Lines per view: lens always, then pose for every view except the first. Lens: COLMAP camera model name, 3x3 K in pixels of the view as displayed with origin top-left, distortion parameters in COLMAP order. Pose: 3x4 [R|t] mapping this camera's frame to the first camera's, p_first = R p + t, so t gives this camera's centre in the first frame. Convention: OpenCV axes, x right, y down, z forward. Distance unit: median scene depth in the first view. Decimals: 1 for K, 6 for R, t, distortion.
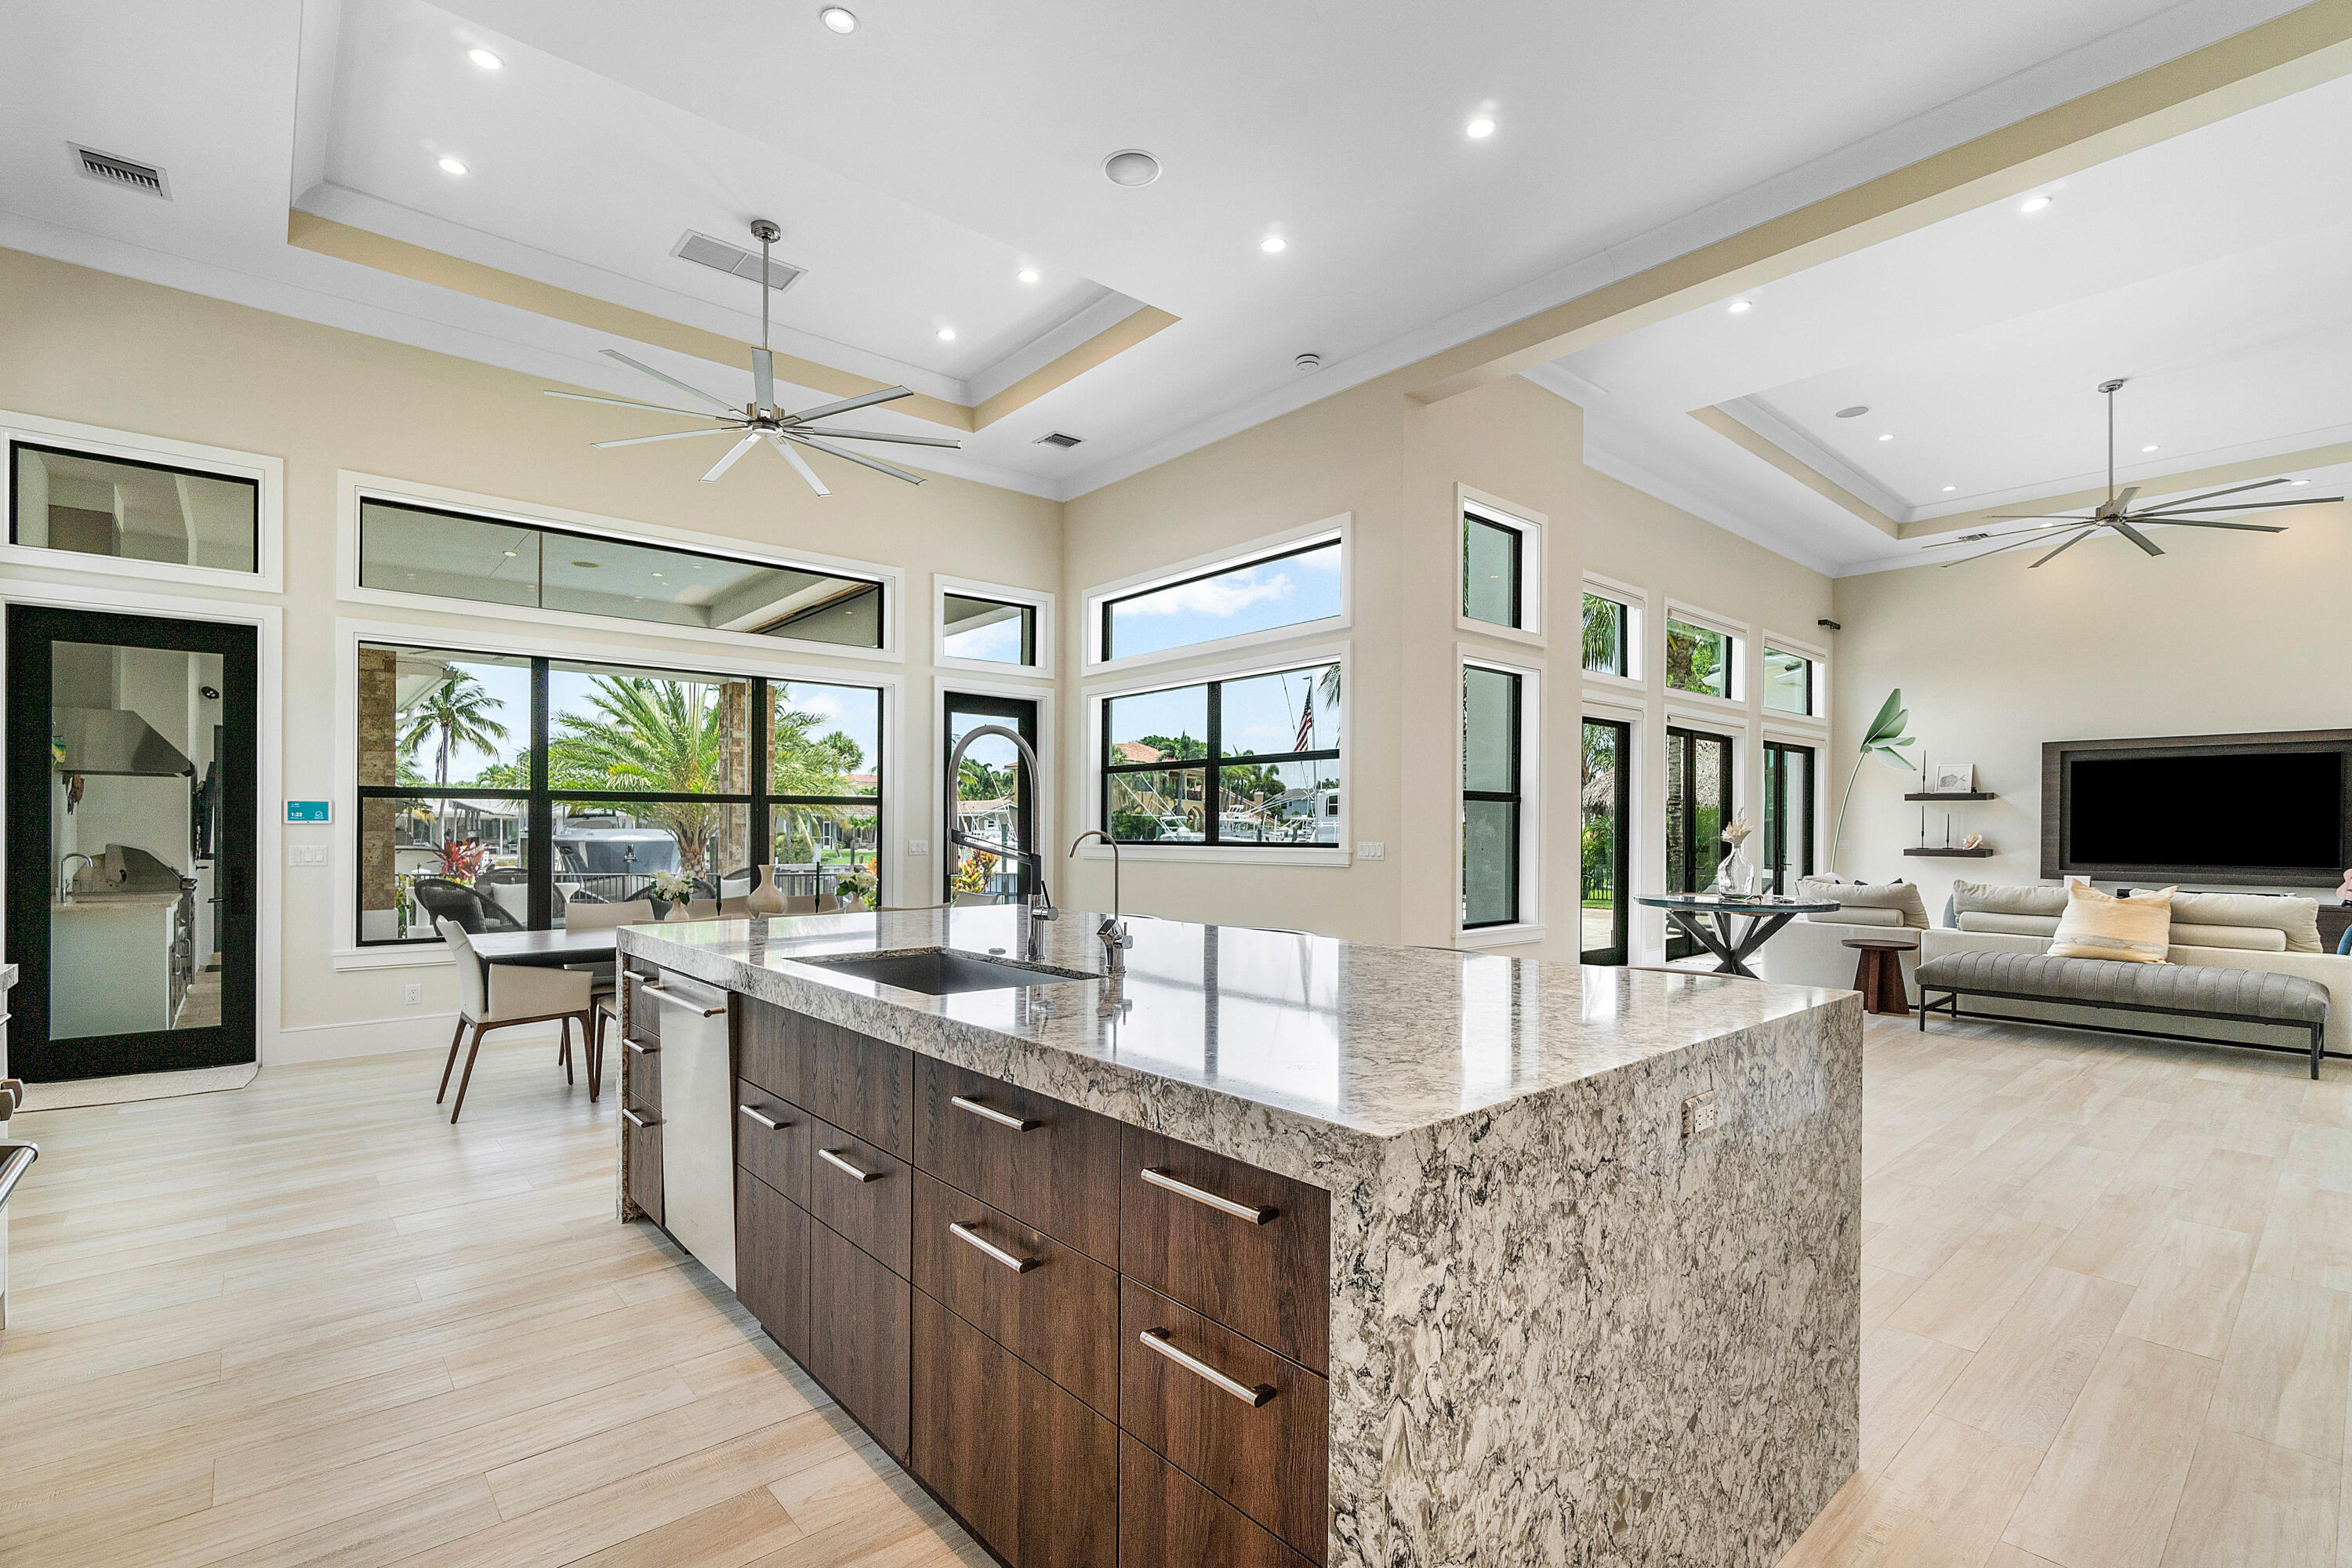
lens RADIAL K [[1061.3, 0, 1153.7], [0, 1061.3, 834.1], [0, 0, 1]] dist [-0.006629, 0.001259]
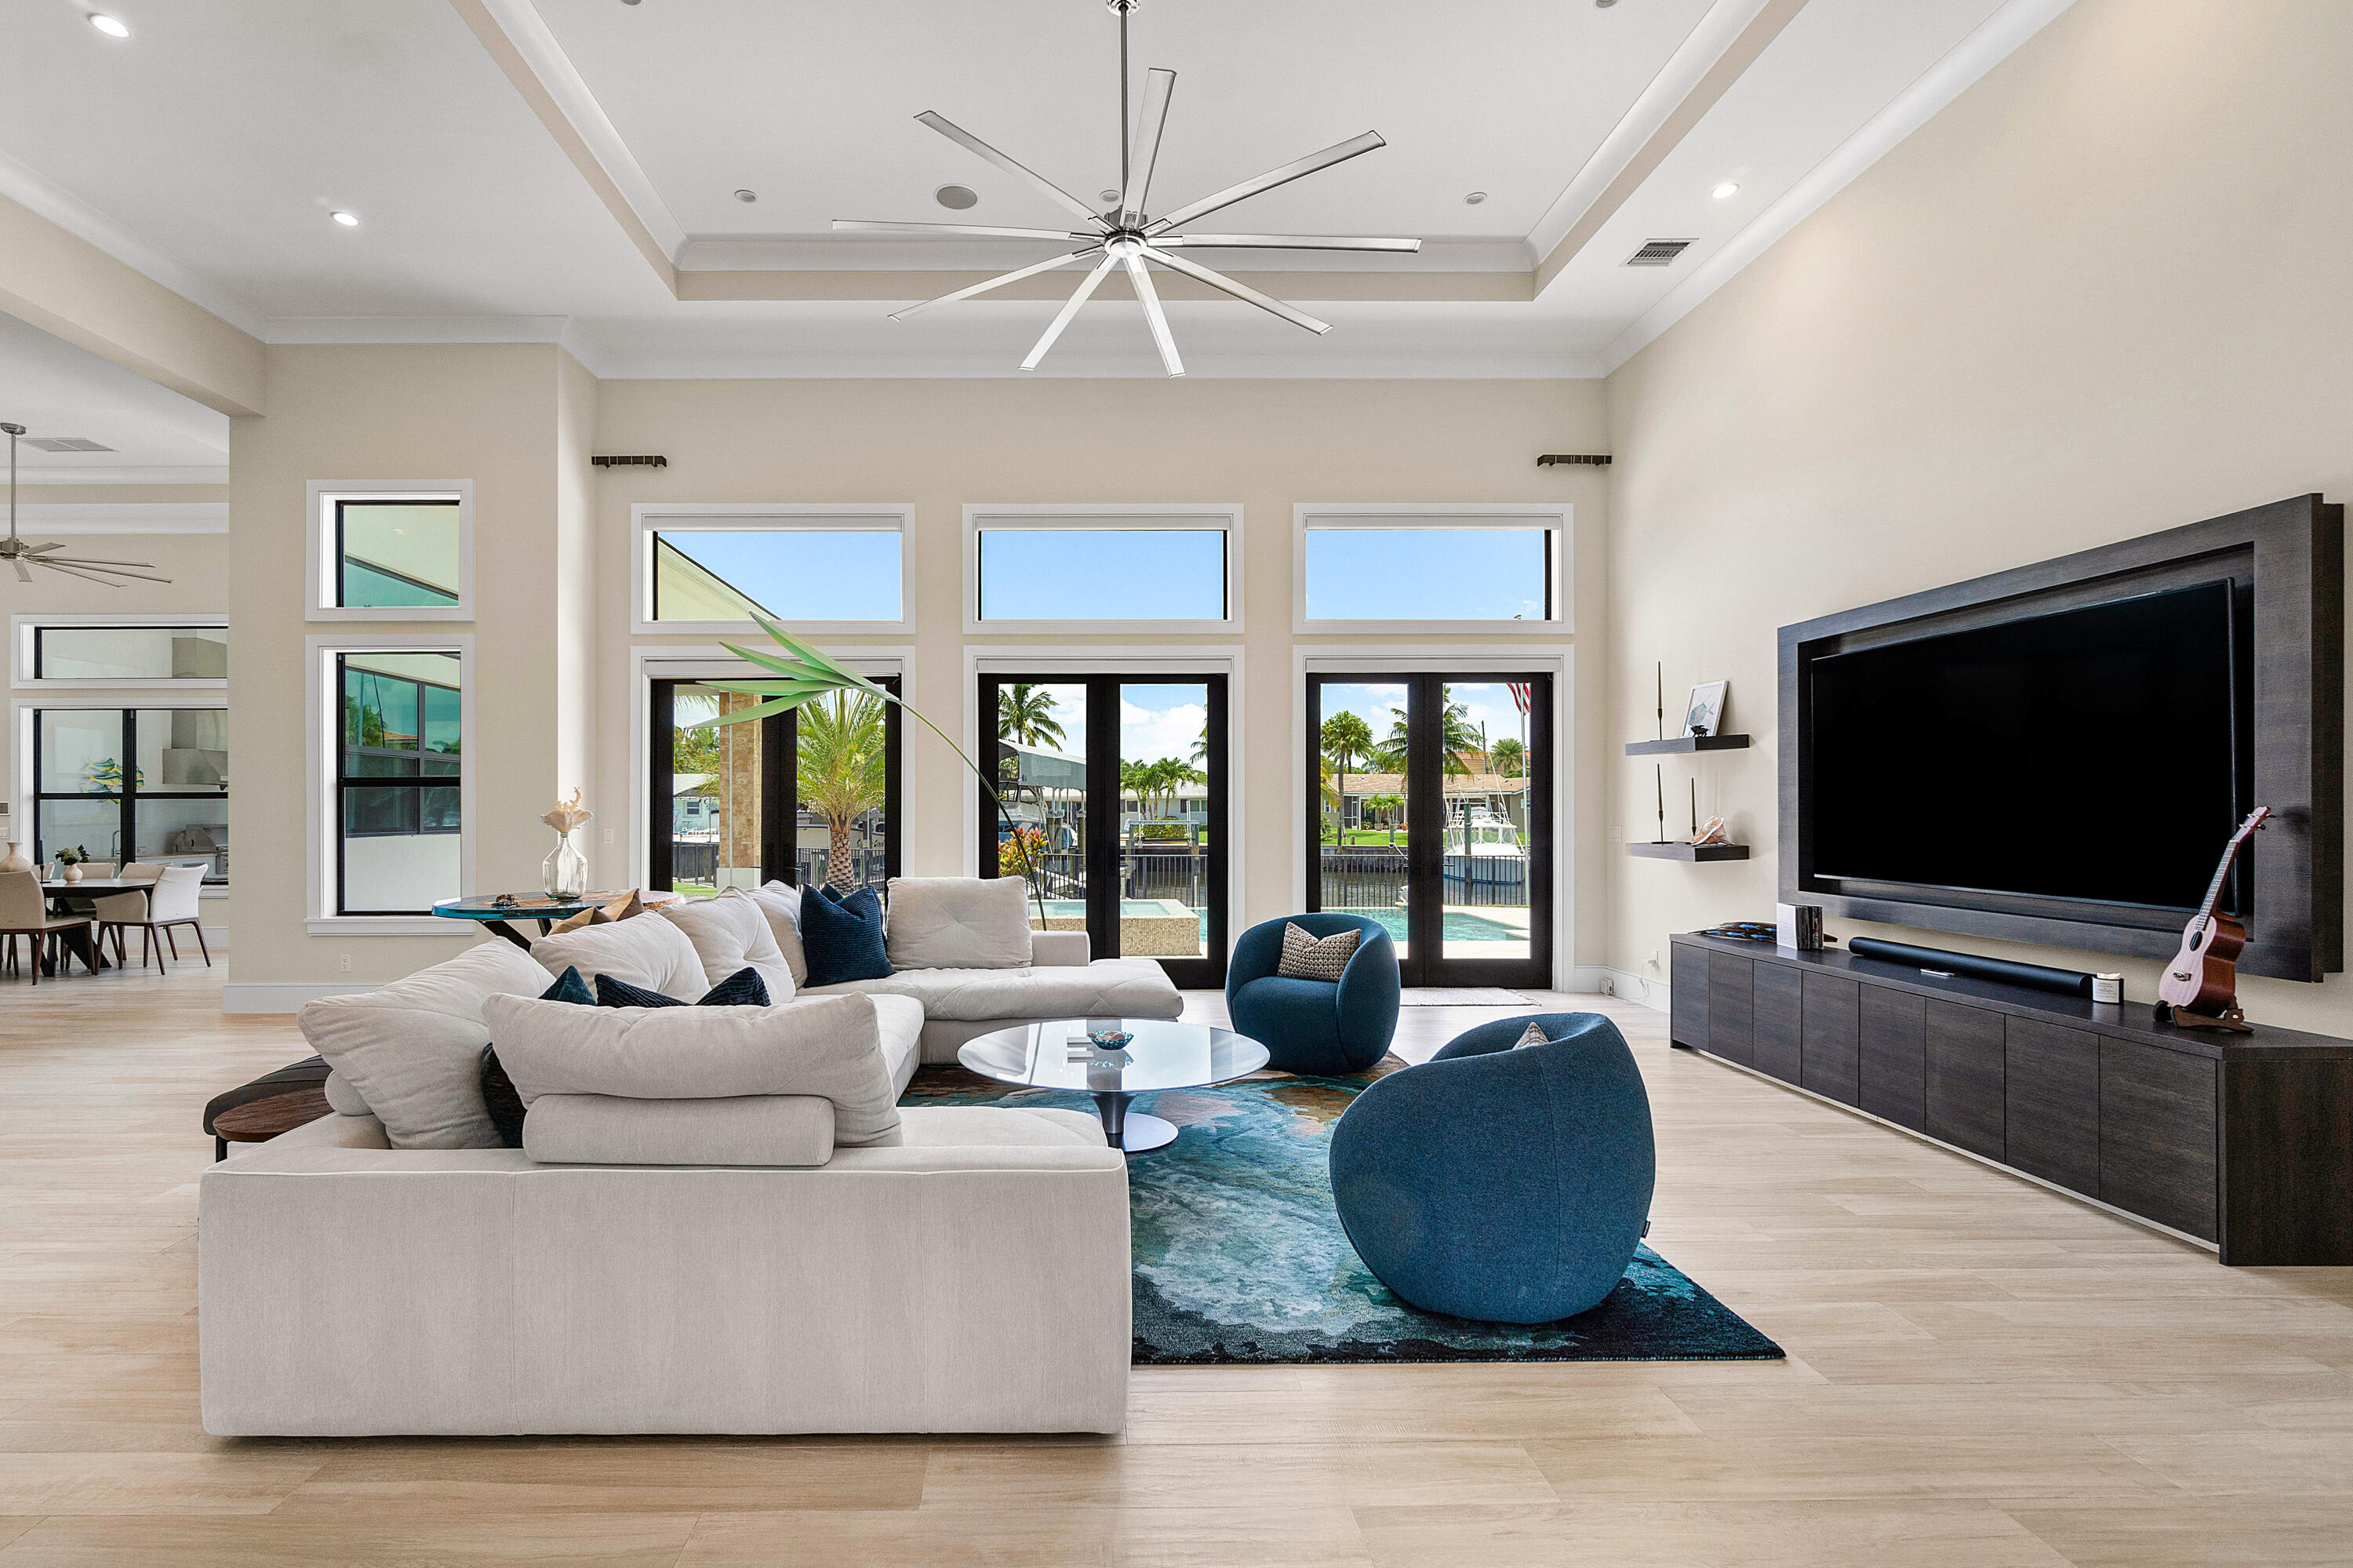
lens RADIAL K [[1061.8, 0, 1084.1], [0, 1061.8, 815.7], [0, 0, 1]] dist [-0.006629, 0.001259]
pose [[0.770636, -0.003640, -0.637265, 0.869180], [0.004270, 0.999991, -0.000548, -0.000817], [0.637261, -0.002299, 0.770645, 0.398834]]
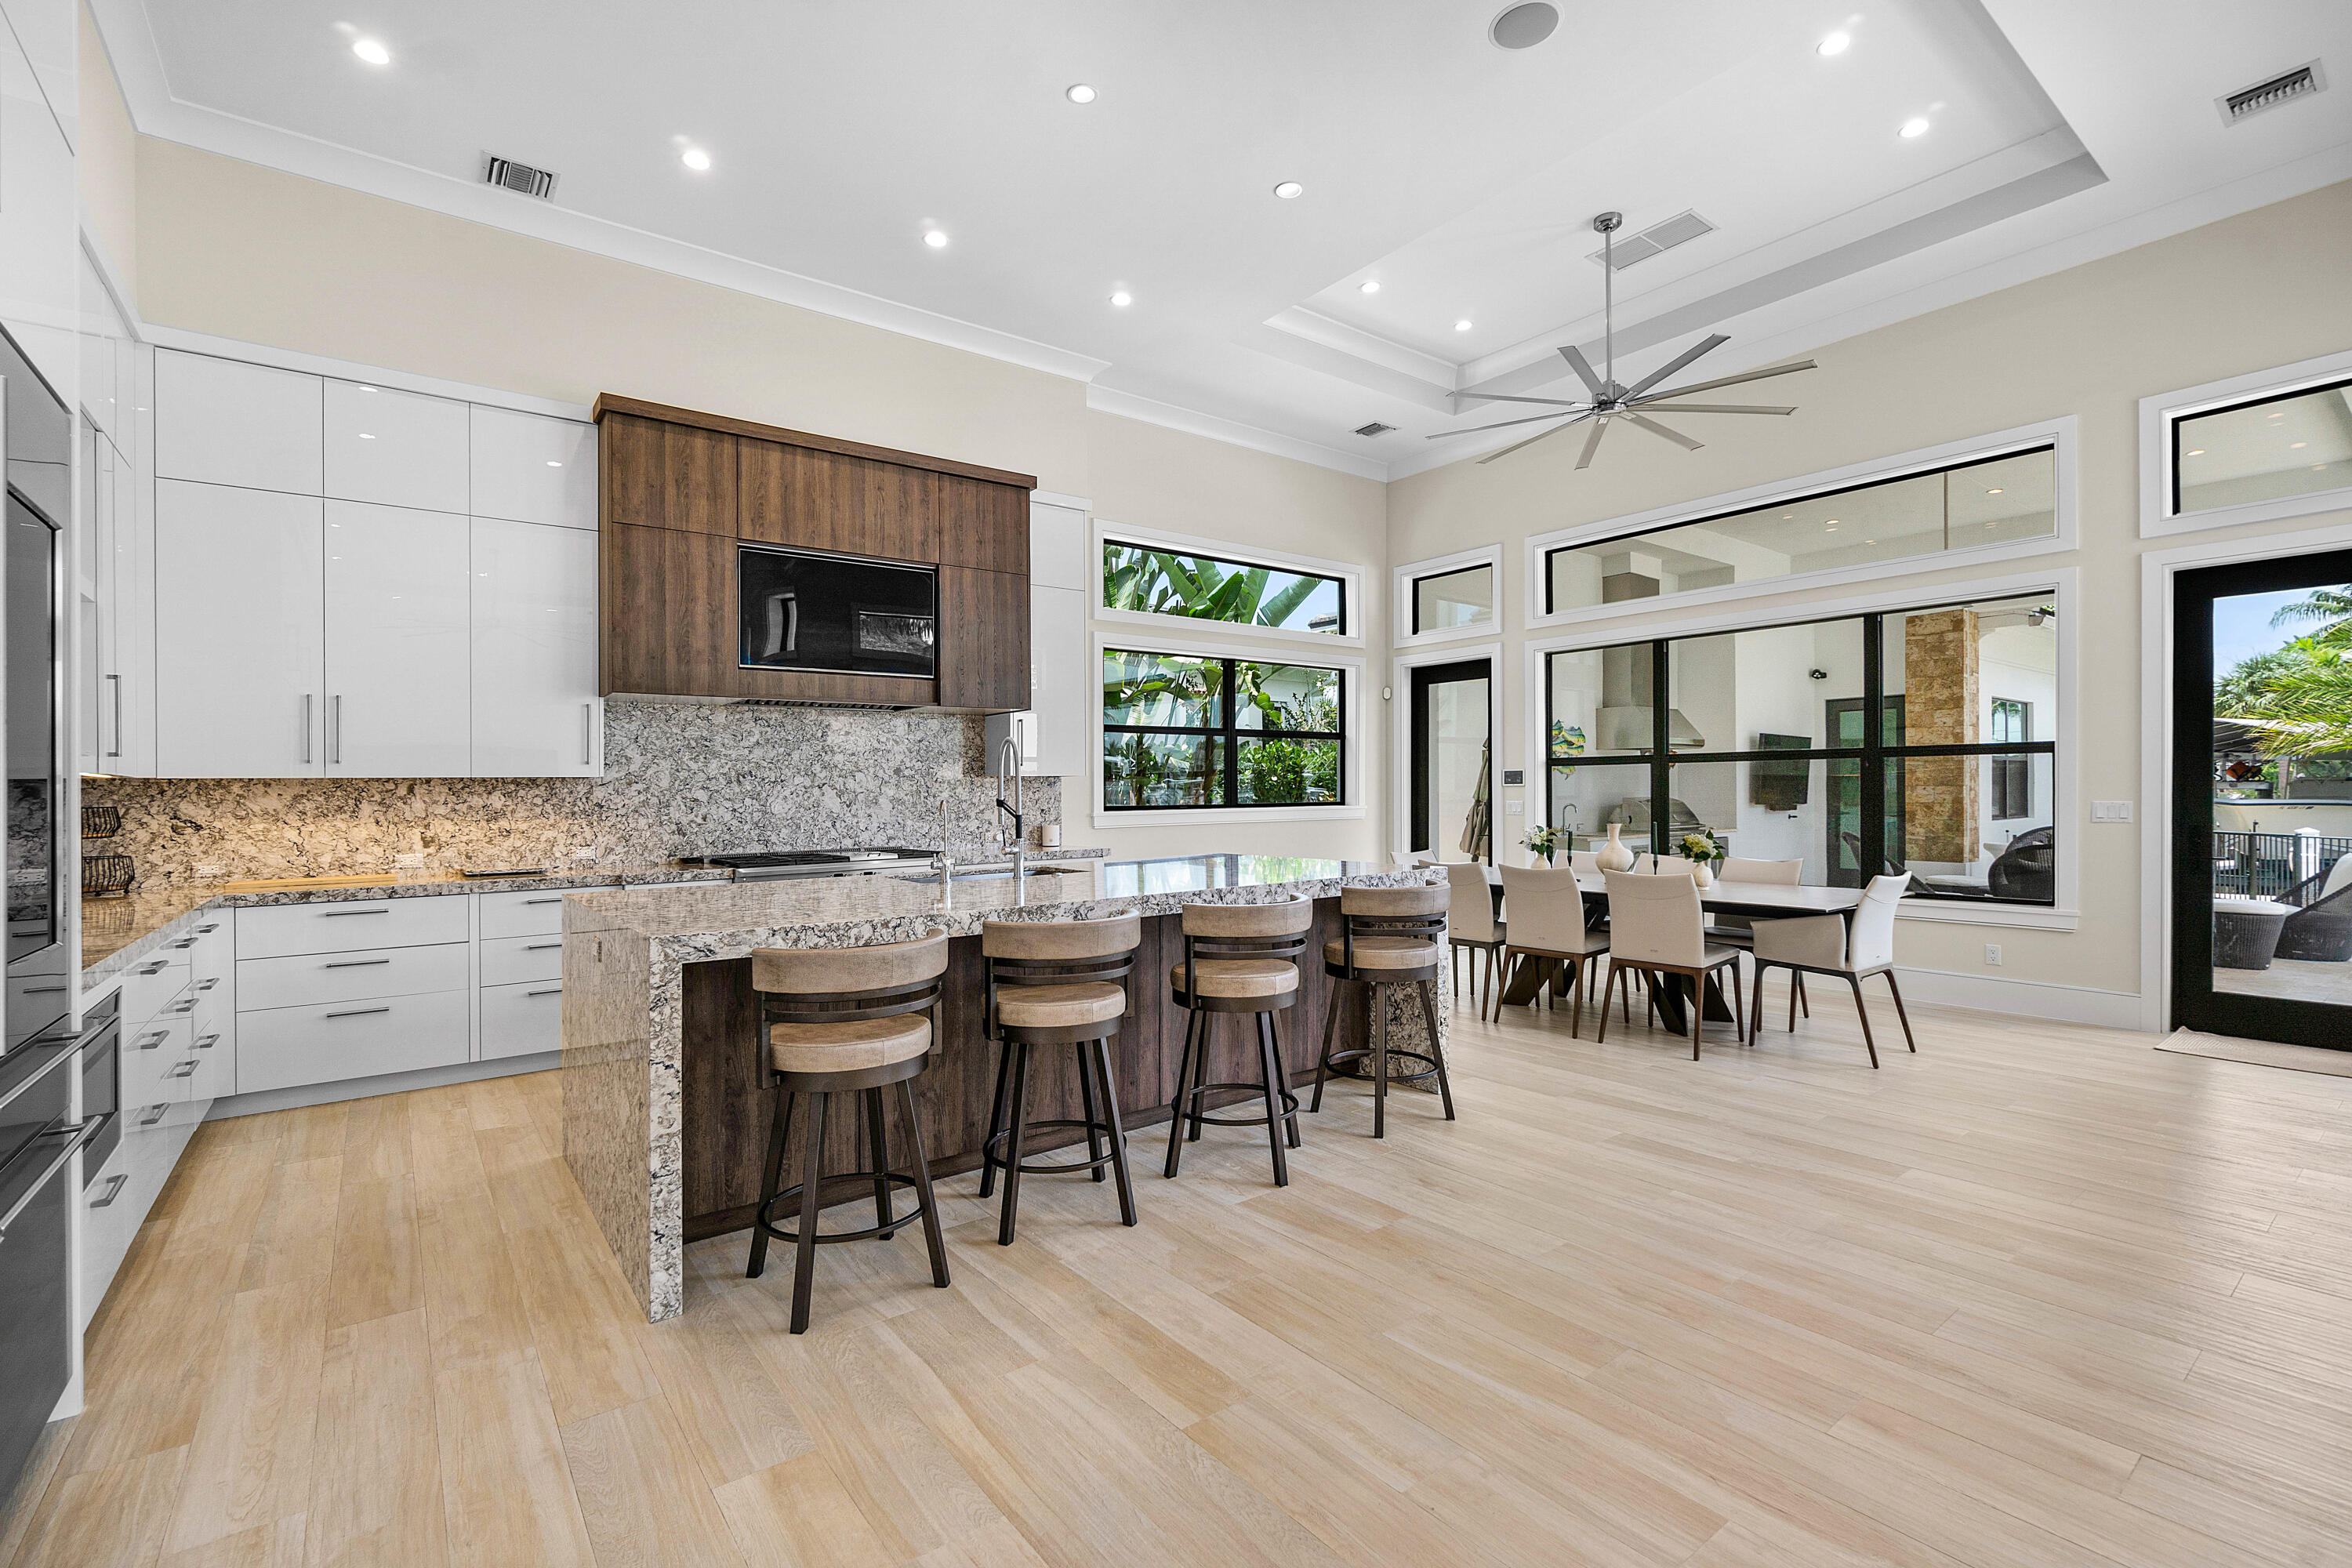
lens RADIAL K [[1061.3, 0, 1155.9], [0, 1061.3, 753.5], [0, 0, 1]] dist [-0.006629, 0.001259]
pose [[-0.074998, -0.039805, -0.996389, 0.353638], [0.009398, 0.999130, -0.040622, -0.001213], [0.997139, -0.012411, -0.074559, 0.314754]]
